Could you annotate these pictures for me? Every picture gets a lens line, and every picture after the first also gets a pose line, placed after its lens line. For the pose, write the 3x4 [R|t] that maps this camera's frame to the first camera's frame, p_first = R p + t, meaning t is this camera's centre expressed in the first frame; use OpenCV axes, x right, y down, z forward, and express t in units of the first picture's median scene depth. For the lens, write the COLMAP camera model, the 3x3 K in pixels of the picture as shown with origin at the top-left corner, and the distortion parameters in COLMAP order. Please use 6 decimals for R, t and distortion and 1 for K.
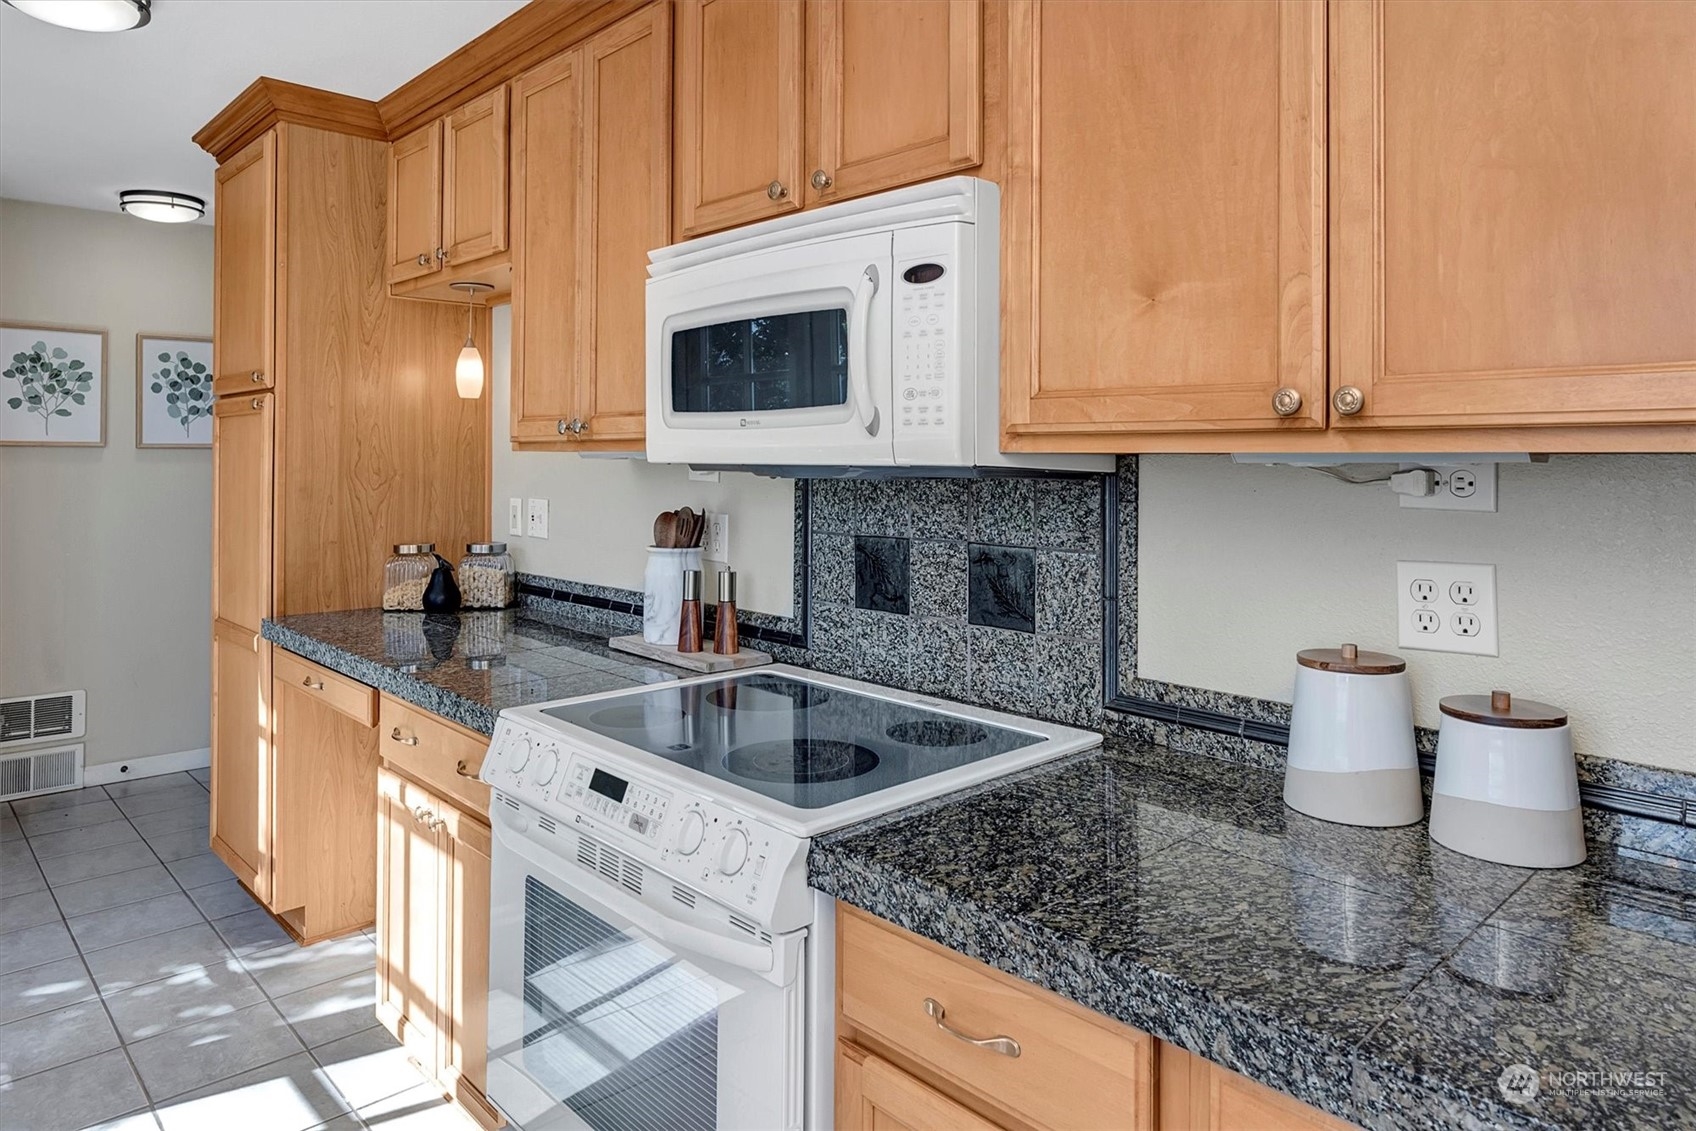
lens RADIAL K [[1061.5, 0, 848.5], [0, 1061.5, 443.4], [0, 0, 1]] dist [-0.005261, -0.002398]
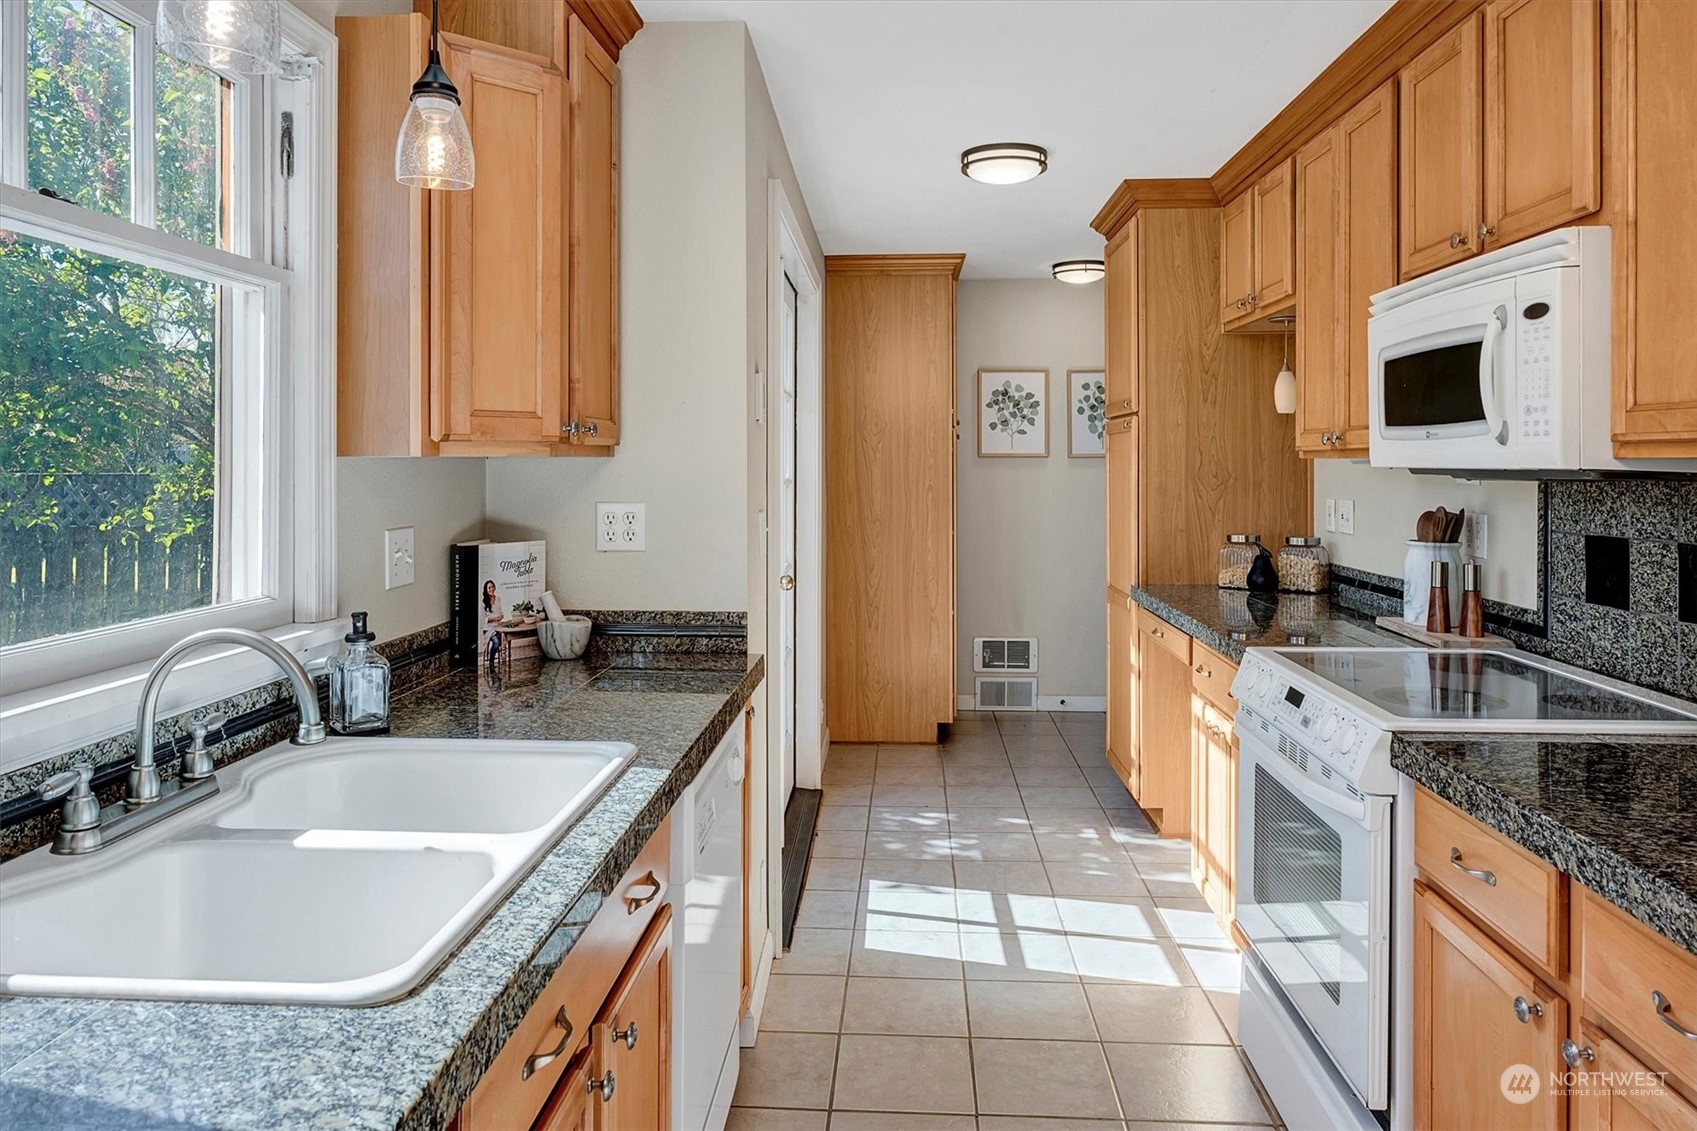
lens RADIAL K [[1051.4, 0, 852.2], [0, 1051.4, 518.0], [0, 0, 1]] dist [-0.003281, -0.000737]
pose [[0.687565, 0.031931, -0.725421, 0.236244], [0.015505, 0.998159, 0.058632, -0.003478], [0.725958, -0.051560, 0.685804, -0.232929]]
